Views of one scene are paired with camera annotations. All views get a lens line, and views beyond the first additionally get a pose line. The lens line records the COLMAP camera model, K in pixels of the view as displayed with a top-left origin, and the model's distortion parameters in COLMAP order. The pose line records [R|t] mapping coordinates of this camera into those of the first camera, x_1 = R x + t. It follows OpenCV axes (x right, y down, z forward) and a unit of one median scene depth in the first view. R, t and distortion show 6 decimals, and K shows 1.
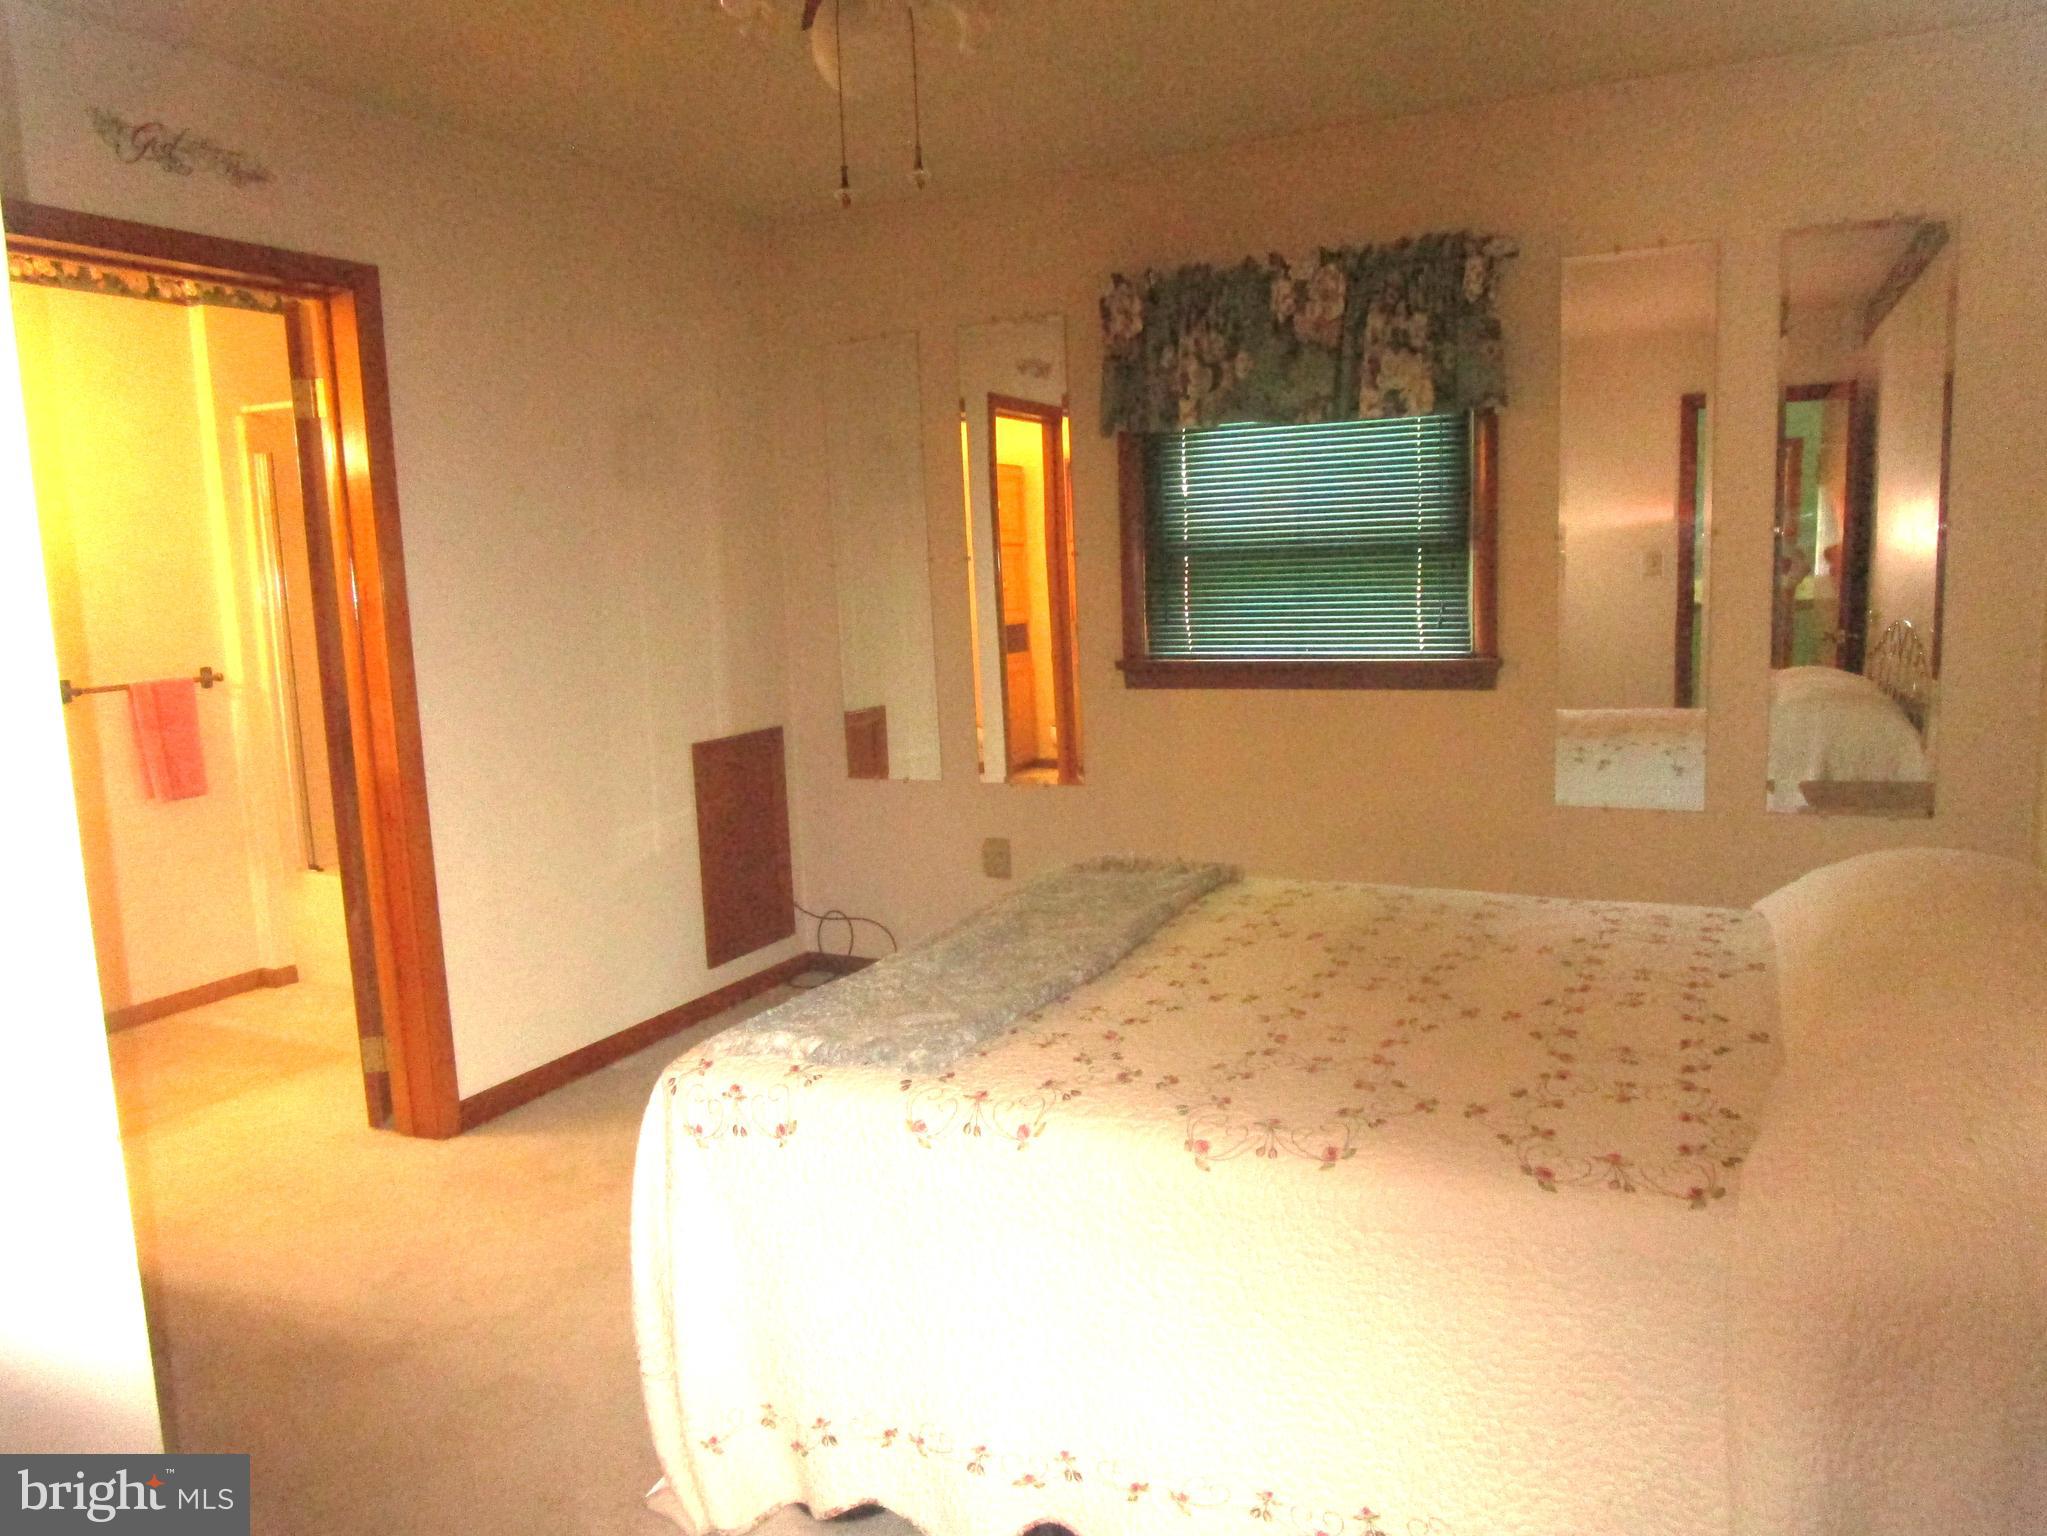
lens RADIAL K [[1436.6, 0, 1023.5], [0, 1436.6, 768.0], [0, 0, 1]] dist [-0.005580, -0.023851]
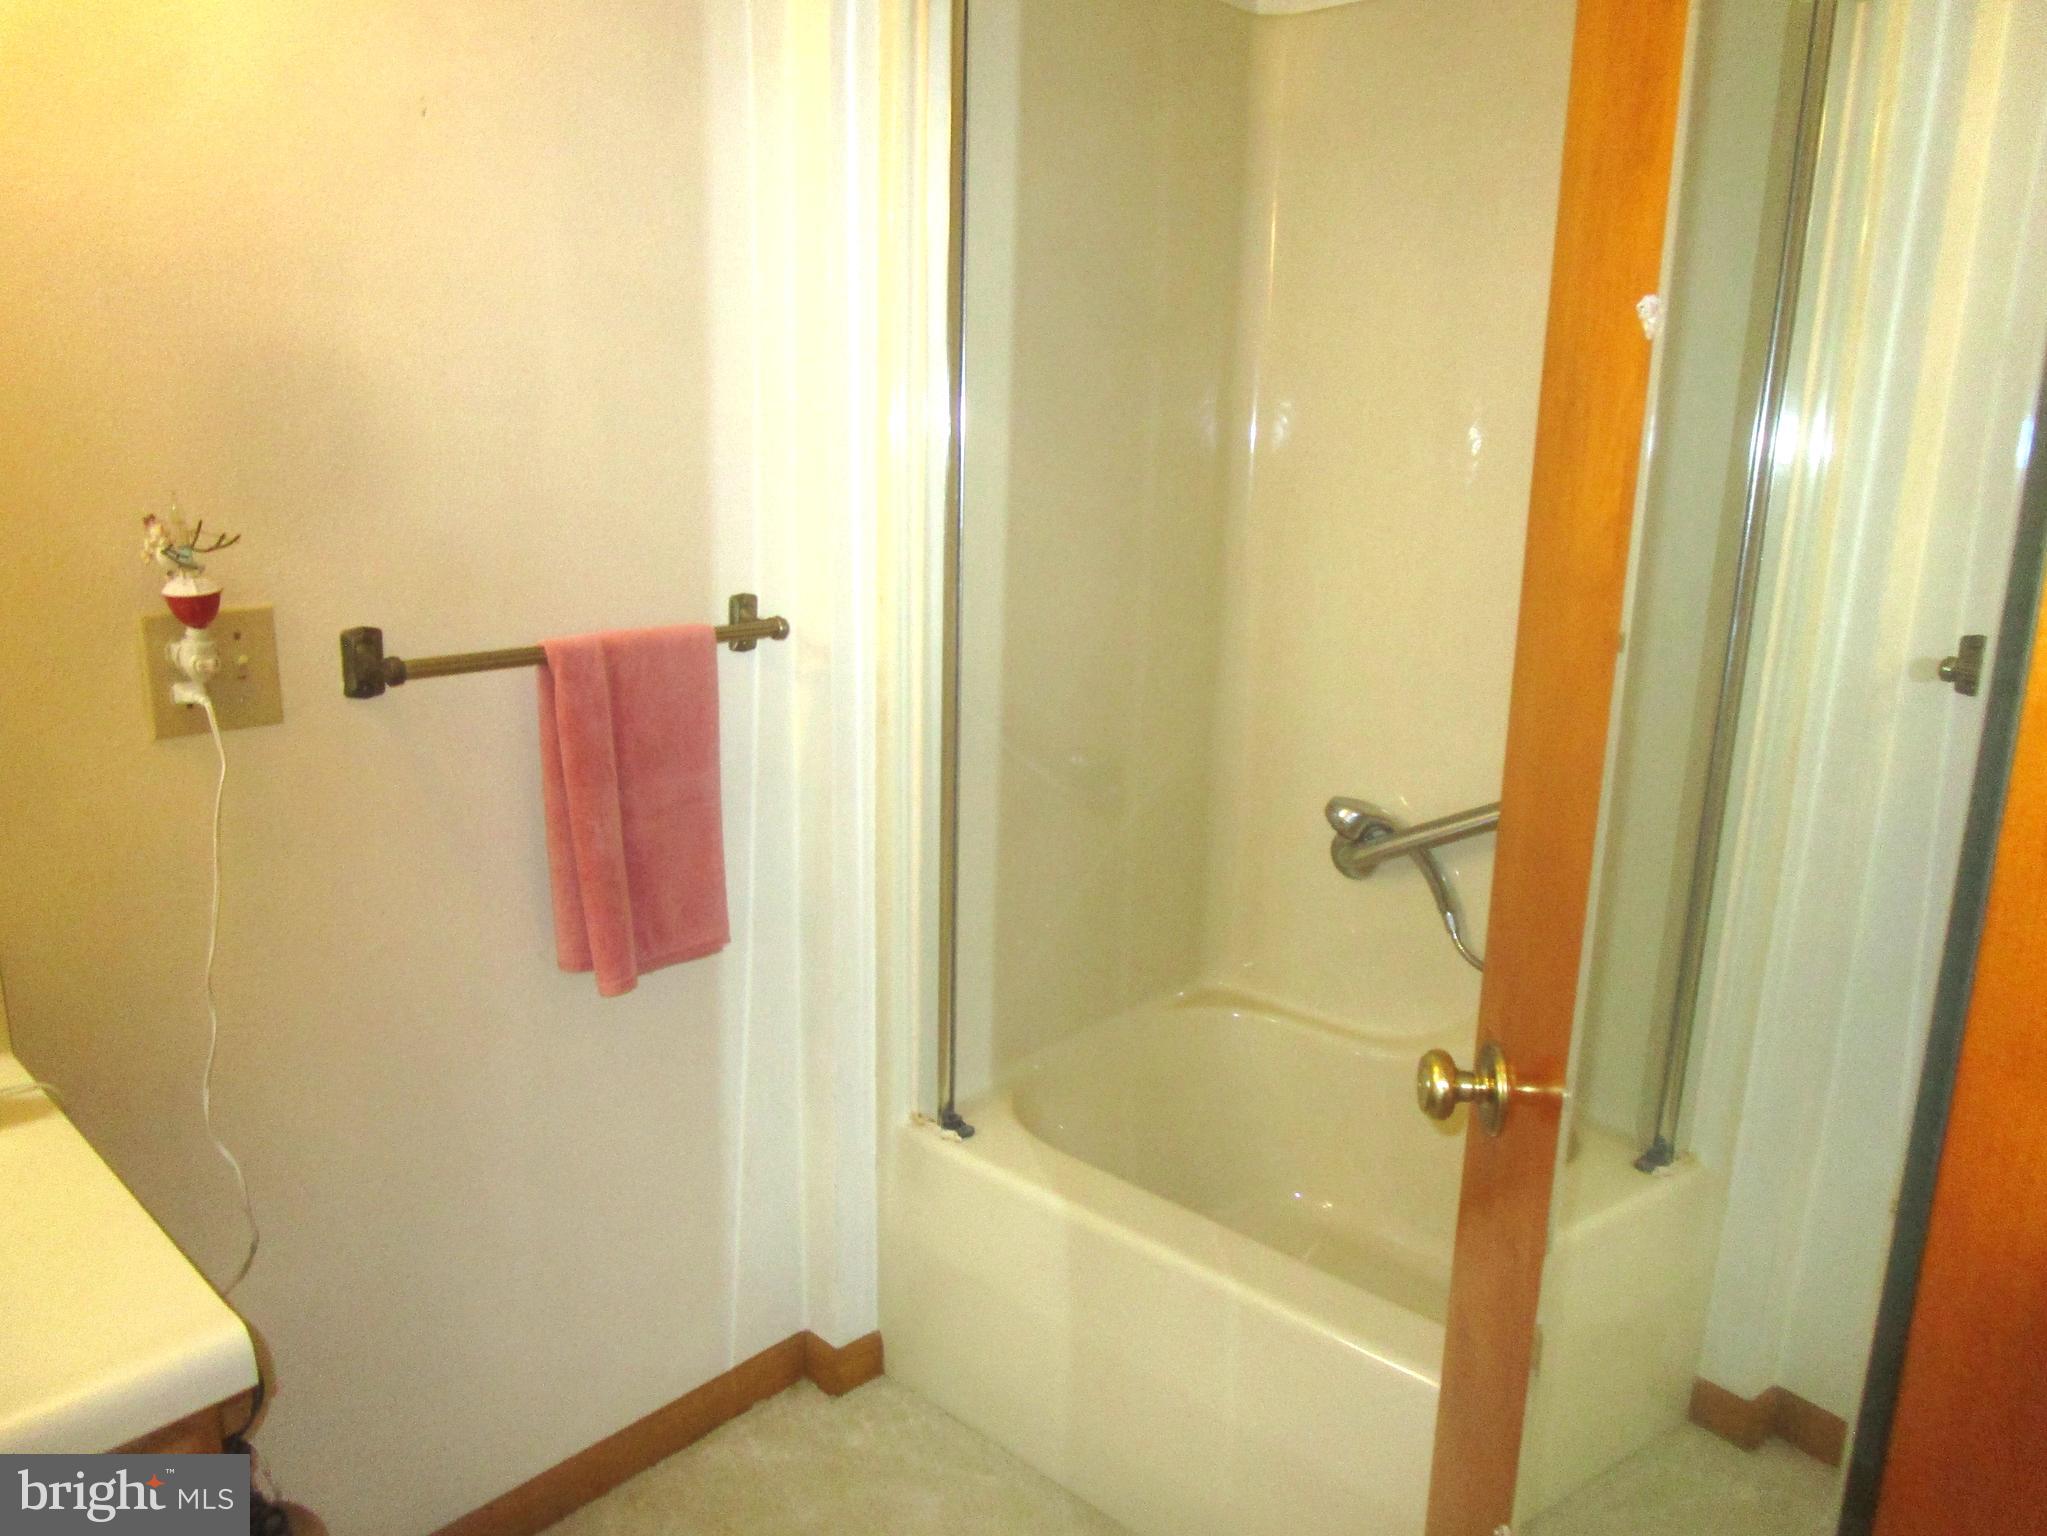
lens RADIAL K [[1436.6, 0, 1023.5], [0, 1436.6, 768.0], [0, 0, 1]] dist [-0.005580, -0.023851]
pose [[0.958992, 0.120559, -0.256515, -0.410264], [-0.095674, 0.989600, 0.107418, -0.074600], [0.266798, -0.078471, 0.960553, 0.673709]]
